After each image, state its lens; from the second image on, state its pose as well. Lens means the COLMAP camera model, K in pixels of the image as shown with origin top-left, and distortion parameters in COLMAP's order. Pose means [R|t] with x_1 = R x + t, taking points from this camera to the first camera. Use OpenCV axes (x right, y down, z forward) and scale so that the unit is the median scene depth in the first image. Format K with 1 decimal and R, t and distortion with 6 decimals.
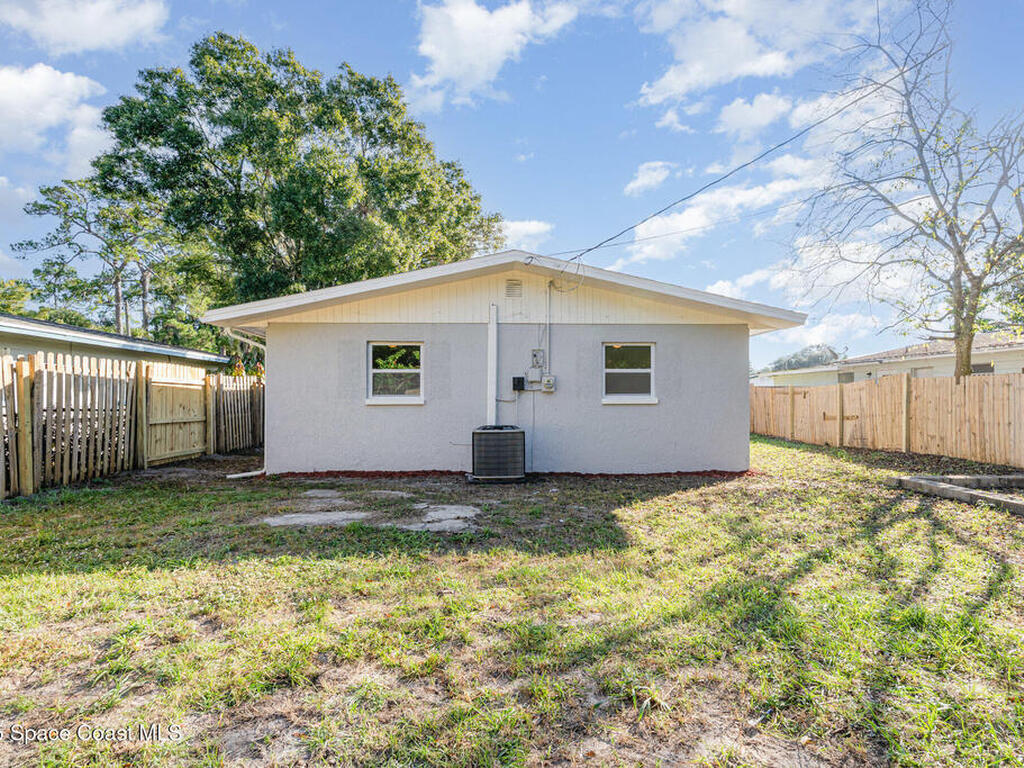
lens RADIAL K [[562.1, 0, 512.8], [0, 562.1, 393.6], [0, 0, 1]] dist [-0.001571, -0.000230]
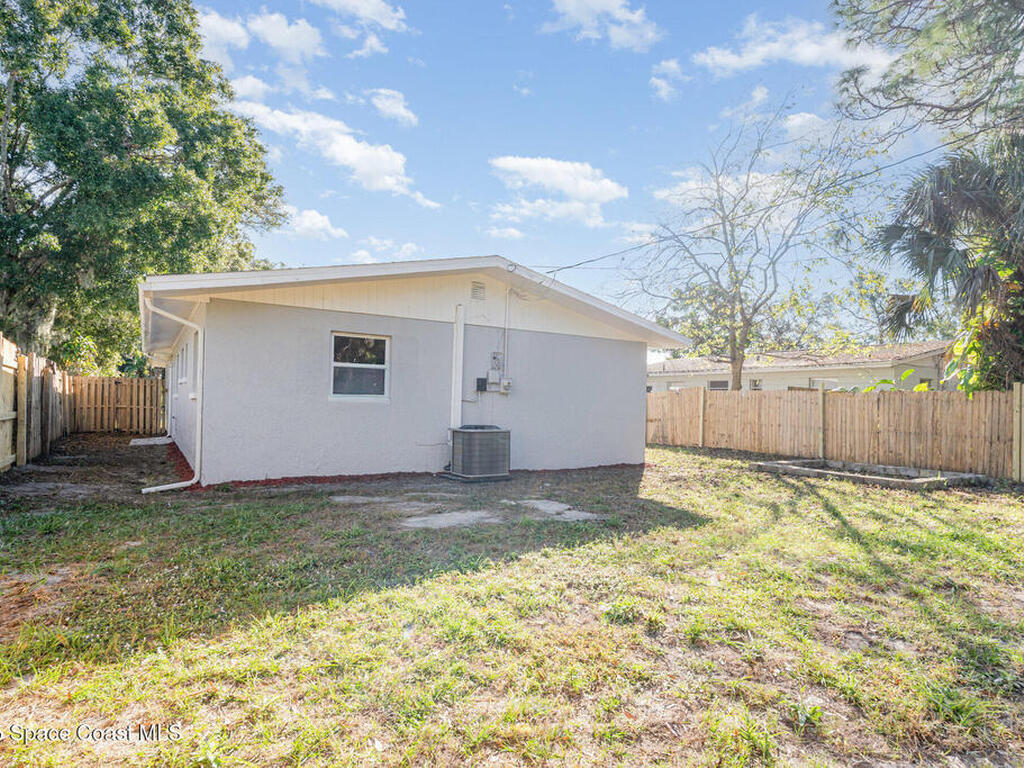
lens RADIAL K [[588.6, 0, 514.1], [0, 588.6, 395.9], [0, 0, 1]] dist [0.000798, 0.000055]
pose [[0.864617, 0.027375, 0.501685, -0.470492], [-0.028930, 0.999570, -0.004683, 0.006226], [-0.501598, -0.010464, 0.865037, 0.041322]]
